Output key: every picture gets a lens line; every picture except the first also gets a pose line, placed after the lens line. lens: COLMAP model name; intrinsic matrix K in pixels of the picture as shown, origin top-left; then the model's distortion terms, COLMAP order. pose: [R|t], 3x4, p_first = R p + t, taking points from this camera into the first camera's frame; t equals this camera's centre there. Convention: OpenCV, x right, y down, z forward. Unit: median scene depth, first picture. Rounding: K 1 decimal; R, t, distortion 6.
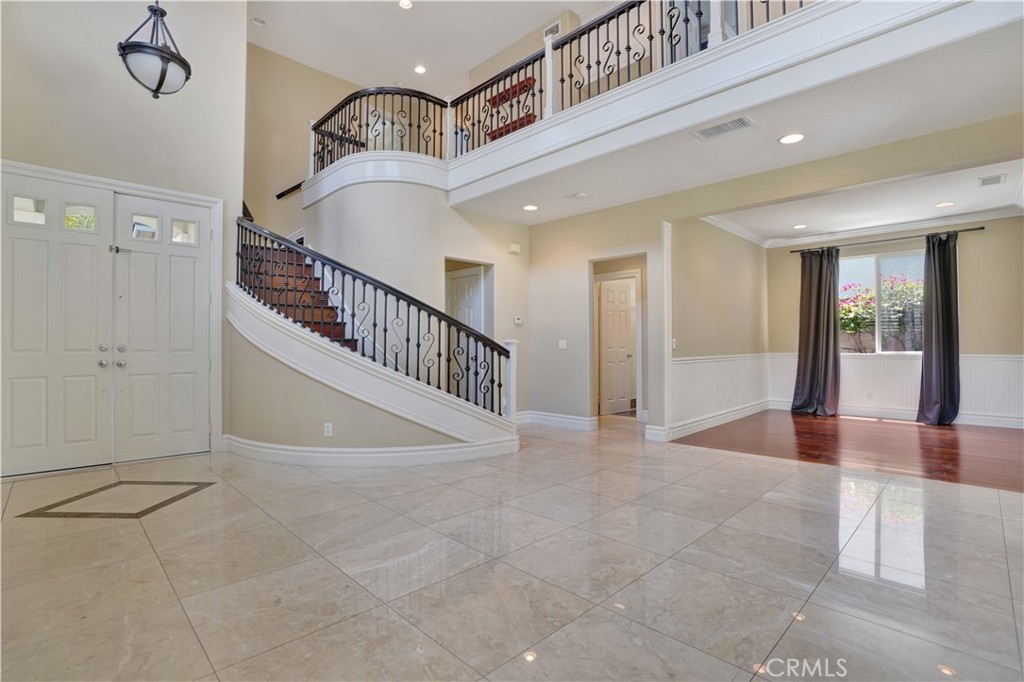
lens RADIAL K [[484.0, 0, 513.1], [0, 484.0, 344.3], [0, 0, 1]] dist [-0.071429, 0.034885]
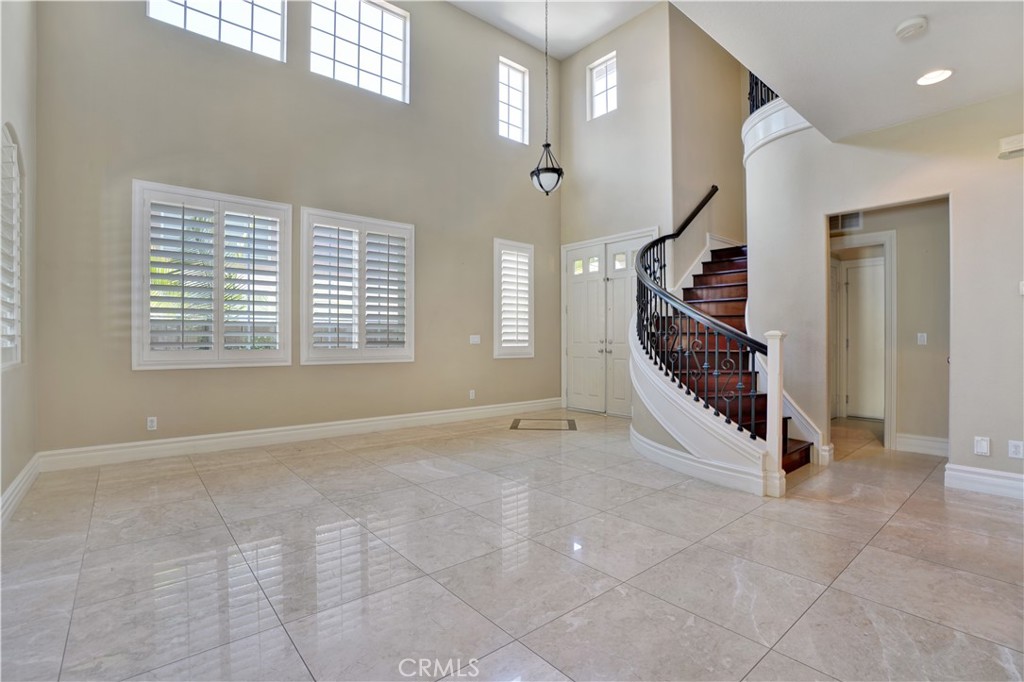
lens RADIAL K [[484.0, 0, 513.1], [0, 484.0, 344.3], [0, 0, 1]] dist [-0.071429, 0.034885]
pose [[-0.091353, 0.003921, -0.995811, 1.098182], [0.004079, 0.999985, 0.003563, 0.013773], [0.995810, -0.003736, -0.091367, 1.130799]]
